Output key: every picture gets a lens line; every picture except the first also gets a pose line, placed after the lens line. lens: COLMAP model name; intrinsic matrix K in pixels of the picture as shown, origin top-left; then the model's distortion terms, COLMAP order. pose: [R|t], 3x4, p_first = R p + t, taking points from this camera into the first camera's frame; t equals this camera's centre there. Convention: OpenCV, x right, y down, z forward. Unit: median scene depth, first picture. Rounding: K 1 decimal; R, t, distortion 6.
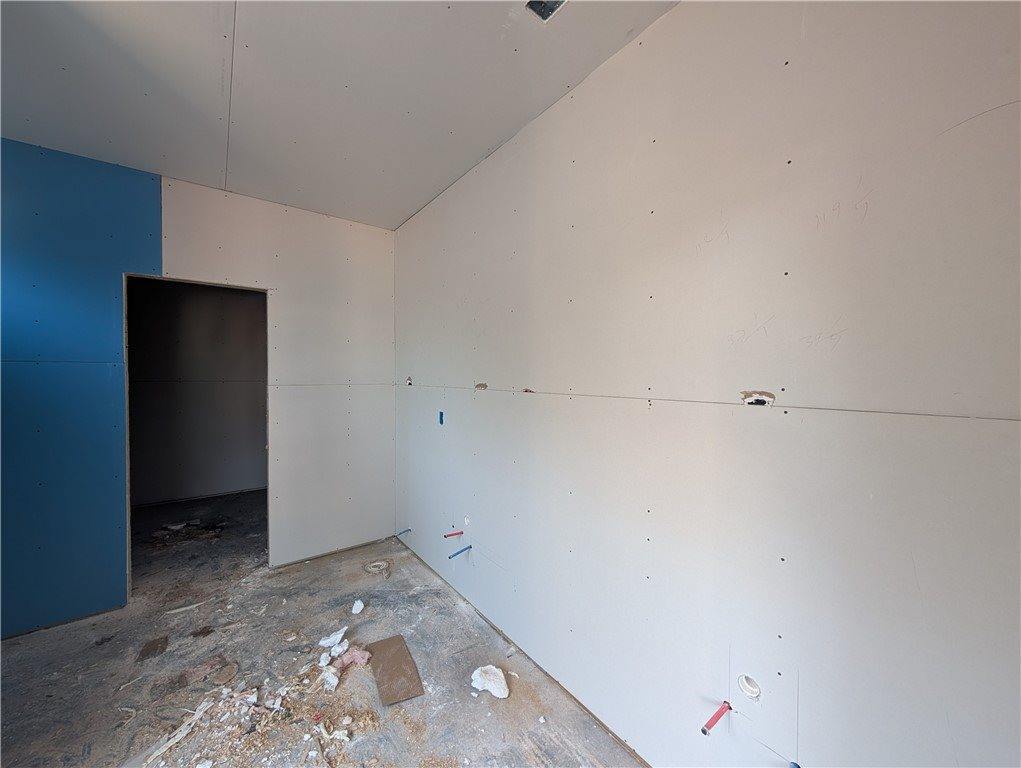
lens RADIAL K [[385.7, 0, 509.5], [0, 385.7, 380.2], [0, 0, 1]] dist [0.003684, -0.000338]
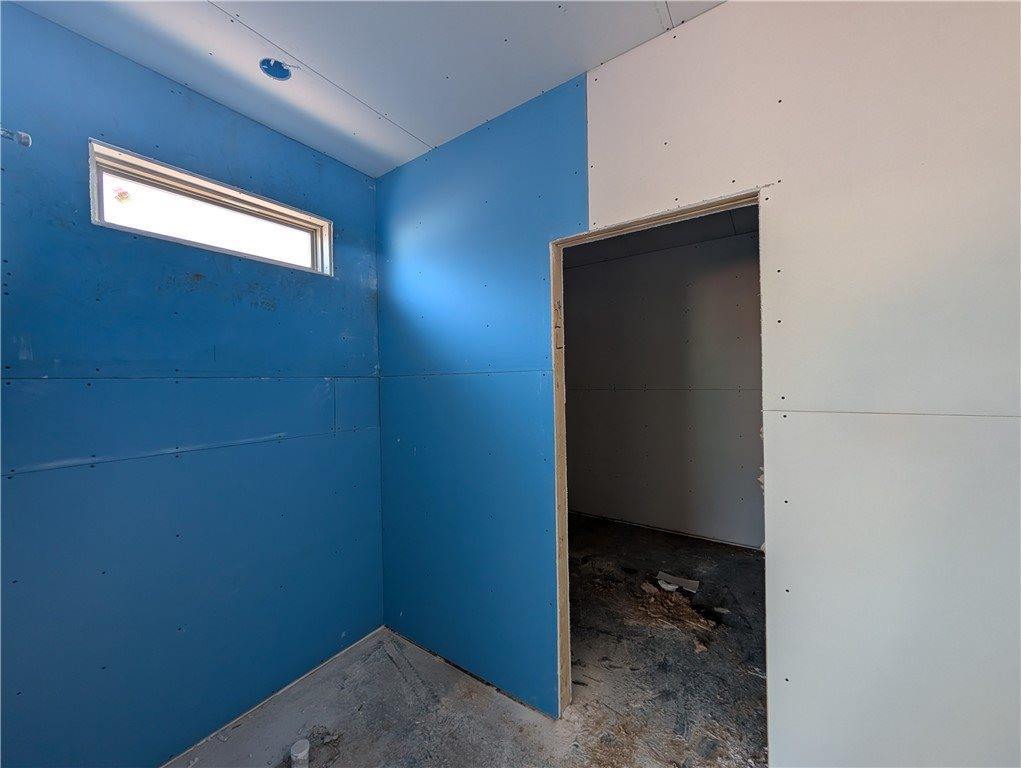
lens RADIAL K [[385.7, 0, 509.5], [0, 385.7, 380.2], [0, 0, 1]] dist [0.003684, -0.000338]
pose [[0.306544, -0.006788, -0.951832, -0.402622], [0.007077, 0.999963, -0.004852, -0.027489], [0.951830, -0.005249, 0.306581, 0.808080]]
